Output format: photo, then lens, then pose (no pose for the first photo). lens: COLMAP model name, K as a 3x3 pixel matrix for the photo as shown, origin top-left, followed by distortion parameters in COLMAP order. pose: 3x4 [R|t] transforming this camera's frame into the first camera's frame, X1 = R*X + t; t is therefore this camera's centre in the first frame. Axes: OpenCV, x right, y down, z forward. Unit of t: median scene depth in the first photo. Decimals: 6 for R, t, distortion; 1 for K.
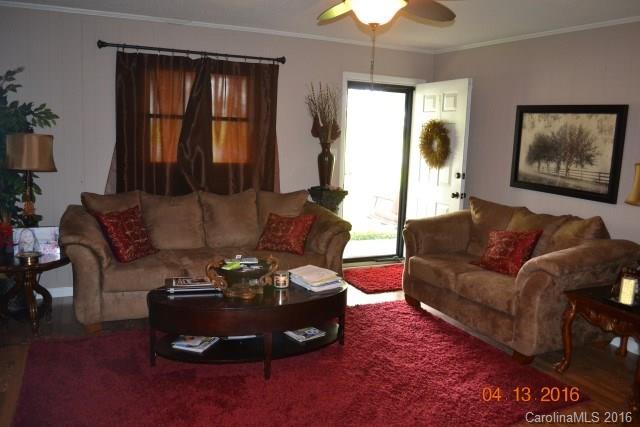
lens RADIAL K [[513.0, 0, 319.5], [0, 513.0, 213.6], [0, 0, 1]] dist [-0.080924, 0.007770]
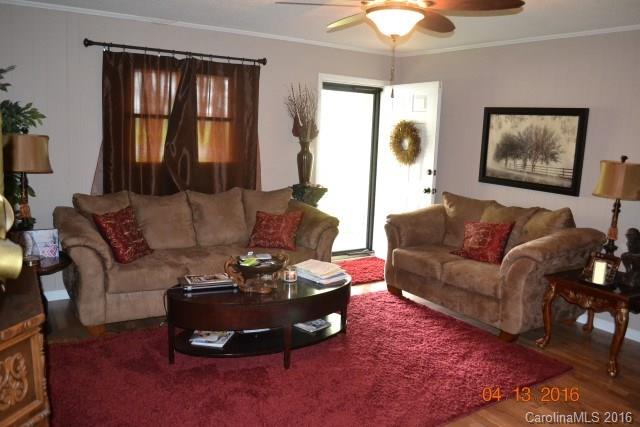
lens RADIAL K [[513.0, 0, 318.8], [0, 513.0, 213.6], [0, 0, 1]] dist [-0.080924, 0.007770]
pose [[0.990372, -0.021261, 0.136790, -0.132640], [0.020335, 0.999760, 0.008164, -0.001715], [-0.136931, -0.005304, 0.990566, -0.037995]]
